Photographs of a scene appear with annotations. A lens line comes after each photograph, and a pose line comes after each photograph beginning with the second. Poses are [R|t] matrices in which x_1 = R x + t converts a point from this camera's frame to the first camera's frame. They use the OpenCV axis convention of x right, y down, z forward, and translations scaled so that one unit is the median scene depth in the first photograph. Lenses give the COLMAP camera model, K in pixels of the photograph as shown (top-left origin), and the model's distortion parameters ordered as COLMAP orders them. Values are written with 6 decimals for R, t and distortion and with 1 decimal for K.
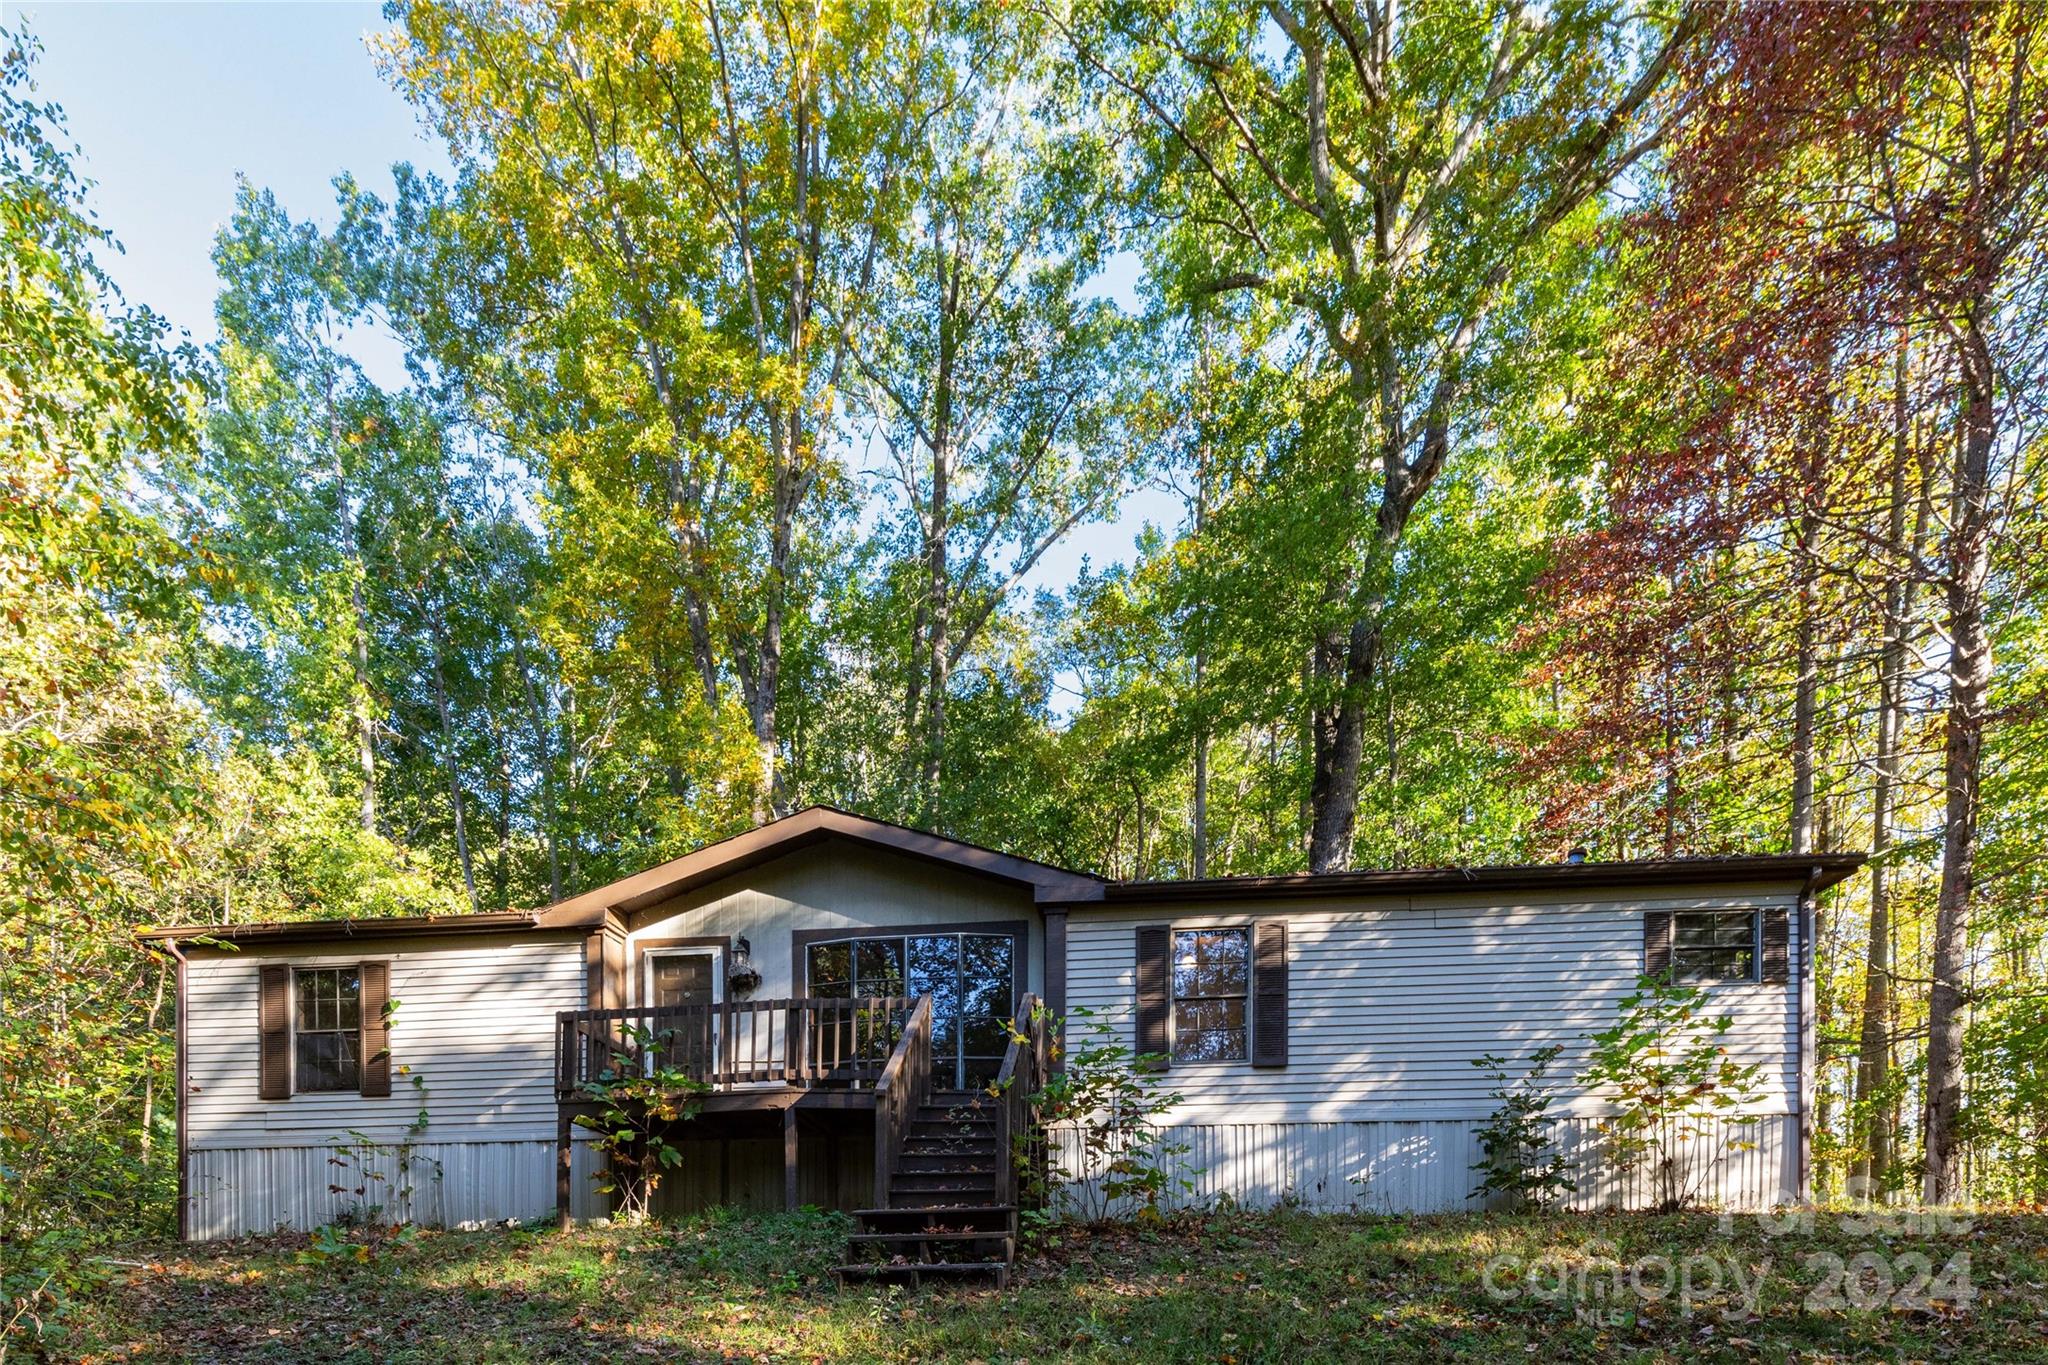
lens RADIAL K [[913.1, 0, 1023.0], [0, 913.1, 650.5], [0, 0, 1]] dist [0.007472, -0.000054]
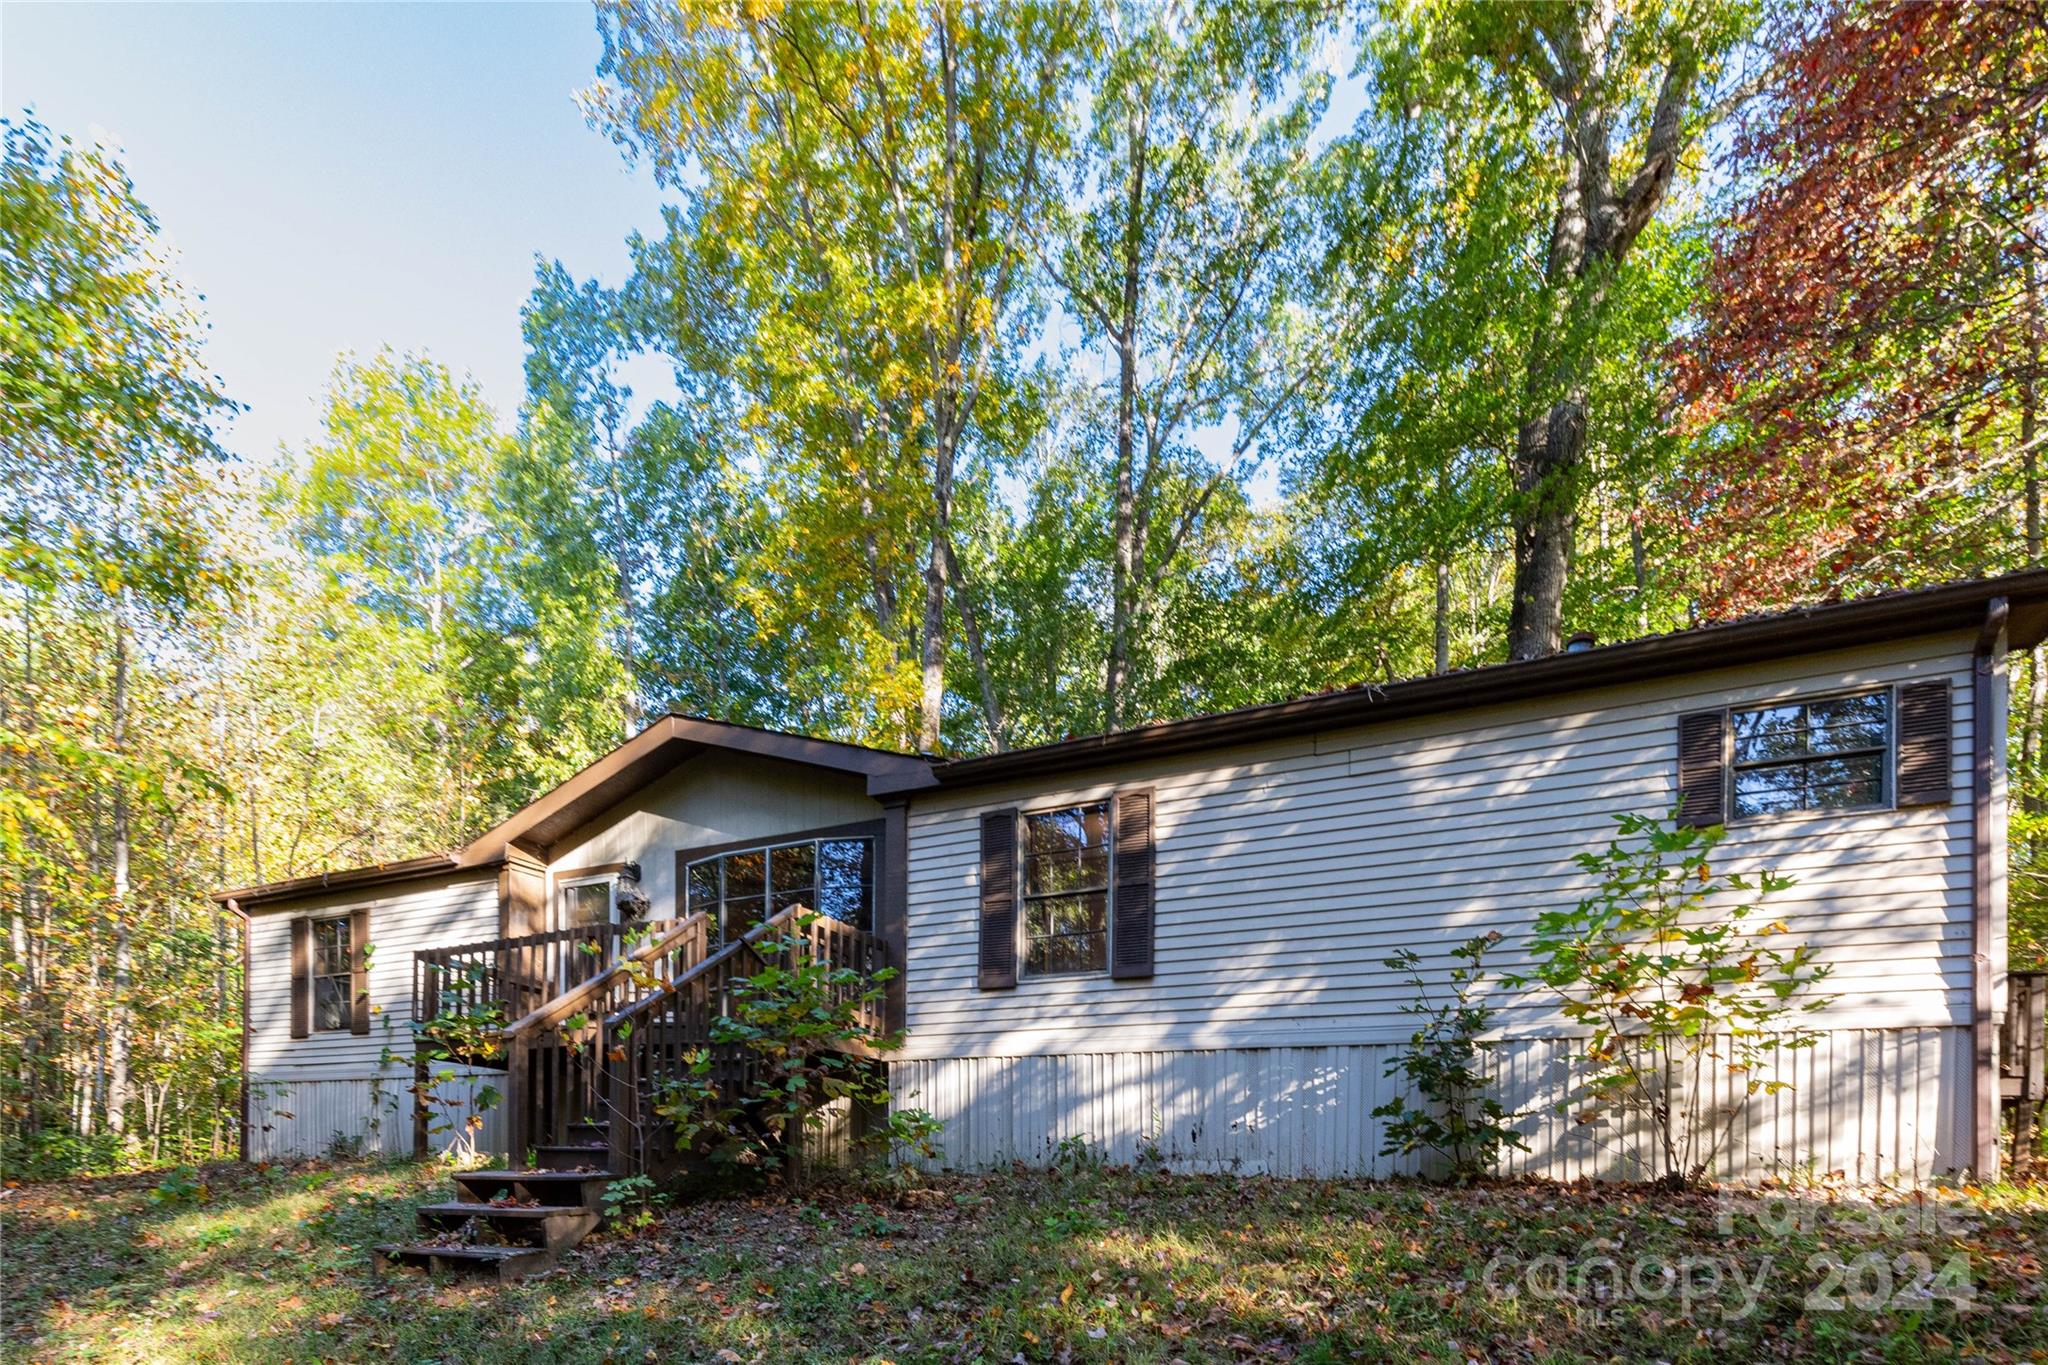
lens RADIAL K [[927.2, 0, 1019.4], [0, 927.2, 625.1], [0, 0, 1]] dist [0.003336, 0.000130]
pose [[0.943298, -0.149927, -0.296161, 0.435718], [0.169634, 0.984618, 0.041851, 0.117960], [0.285331, -0.089716, 0.954221, 0.264907]]
